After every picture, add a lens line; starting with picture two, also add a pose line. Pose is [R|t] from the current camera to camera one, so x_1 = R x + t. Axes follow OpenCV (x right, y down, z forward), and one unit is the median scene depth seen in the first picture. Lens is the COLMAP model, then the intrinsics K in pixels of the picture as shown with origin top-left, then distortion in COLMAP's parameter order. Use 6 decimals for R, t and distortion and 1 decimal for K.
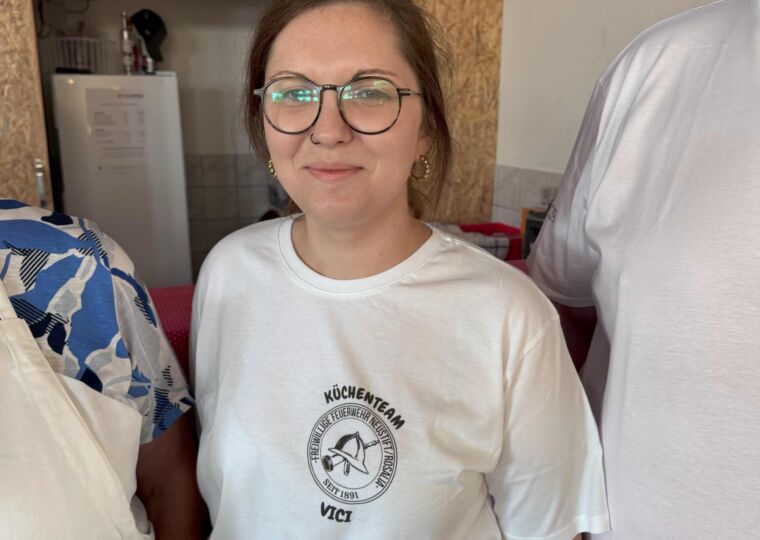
lens RADIAL K [[637.3, 0, 382.7], [0, 637.3, 268.5], [0, 0, 1]] dist [0.009933, -0.002489]
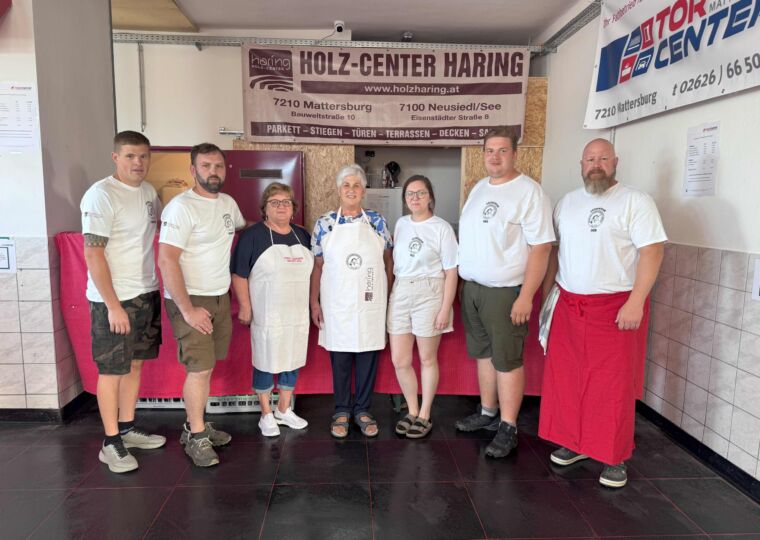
lens RADIAL K [[556.2, 0, 385.5], [0, 556.2, 271.9], [0, 0, 1]] dist [0.007386, -0.034393]
pose [[0.939288, 0.045785, -0.340060, 1.540521], [-0.092233, 0.988272, -0.121701, 1.208901], [0.330500, 0.145678, 0.932495, -4.171932]]
